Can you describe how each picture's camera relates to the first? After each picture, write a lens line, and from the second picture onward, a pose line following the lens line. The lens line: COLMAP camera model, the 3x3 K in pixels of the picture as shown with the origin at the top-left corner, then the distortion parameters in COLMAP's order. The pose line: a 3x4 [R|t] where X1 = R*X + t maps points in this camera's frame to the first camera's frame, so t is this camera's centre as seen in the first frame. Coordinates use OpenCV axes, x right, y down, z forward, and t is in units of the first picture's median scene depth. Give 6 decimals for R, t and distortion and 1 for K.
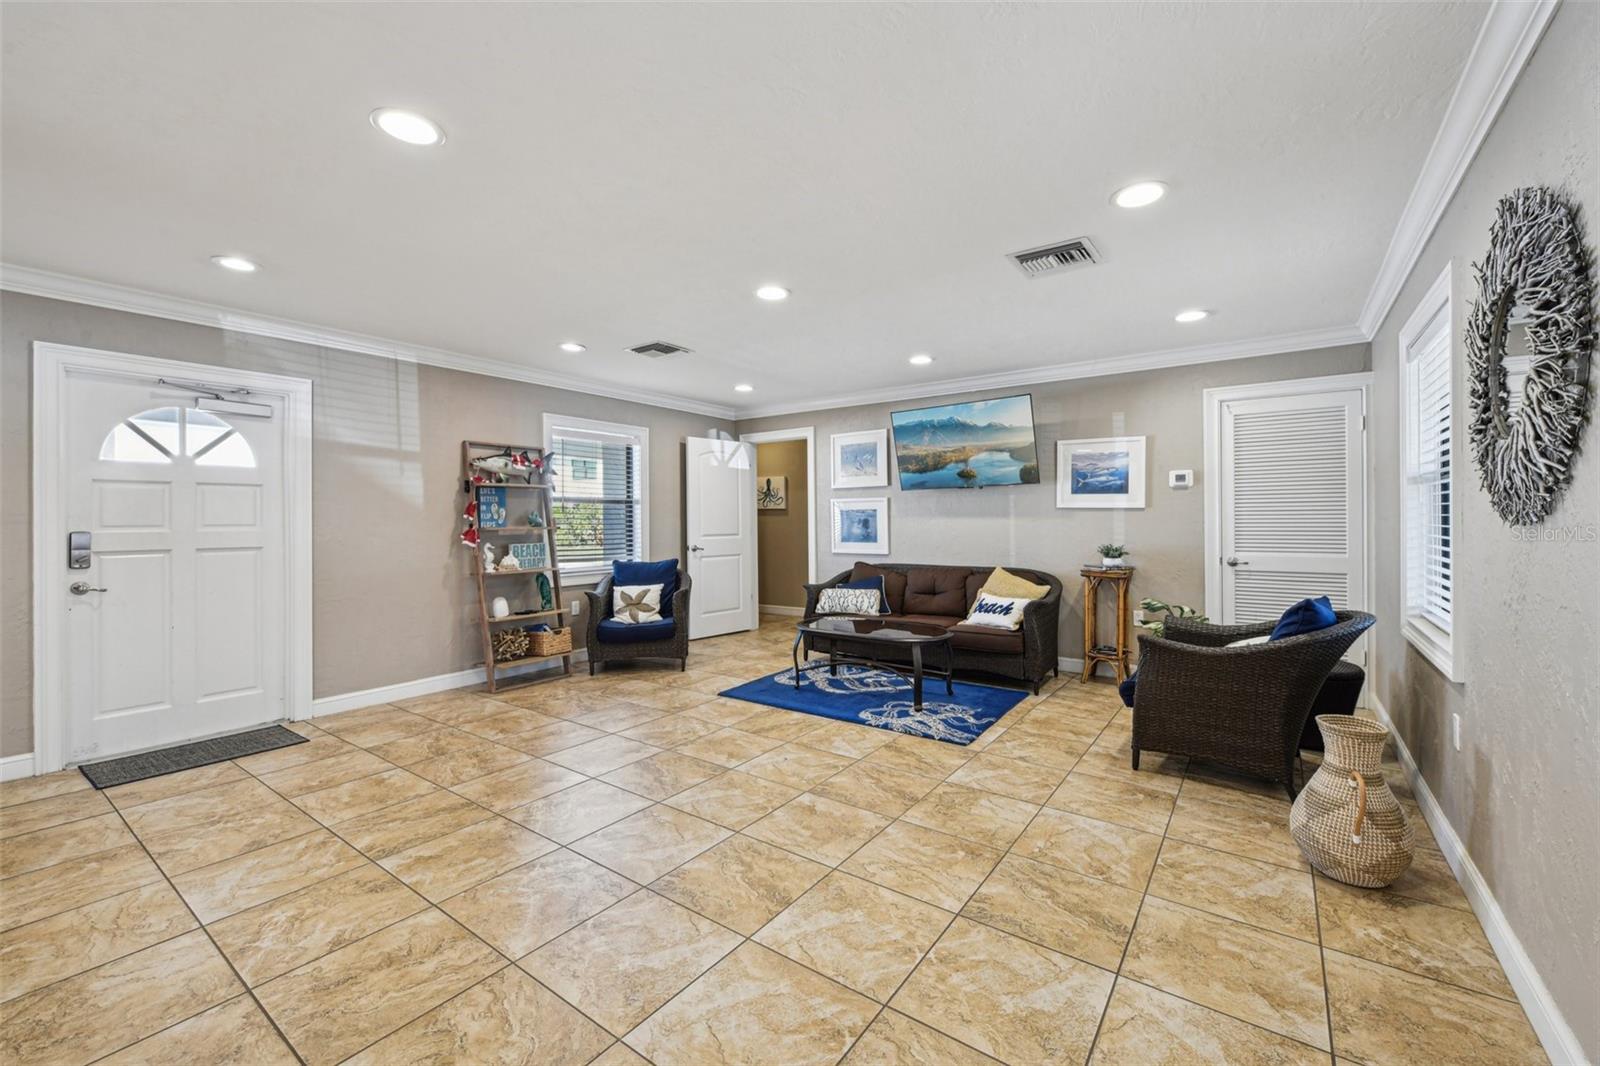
lens RADIAL K [[666.6, 0, 807.0], [0, 666.6, 517.9], [0, 0, 1]] dist [-0.001502, -0.000089]
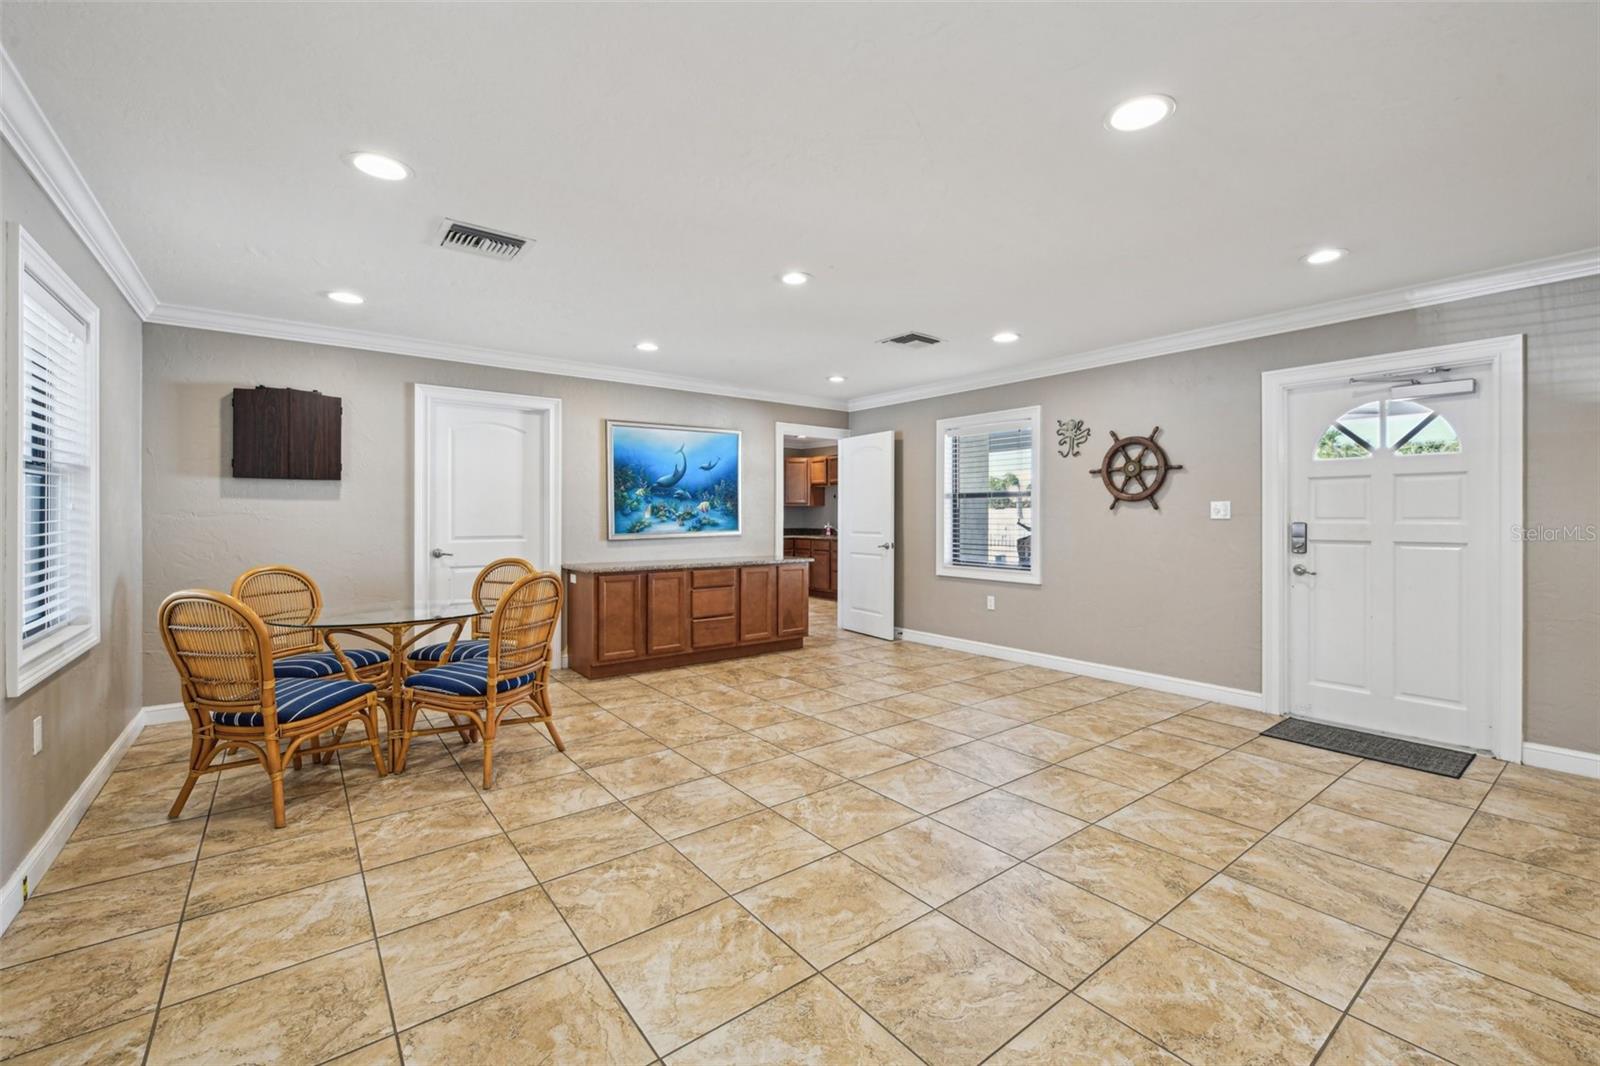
lens RADIAL K [[666.6, 0, 807.0], [0, 666.6, 517.9], [0, 0, 1]] dist [-0.001502, -0.000089]
pose [[-0.284130, 0.009134, -0.958742, 0.312805], [0.005547, 0.999954, 0.007882, -0.001450], [0.958770, -0.003079, -0.284168, 0.518805]]
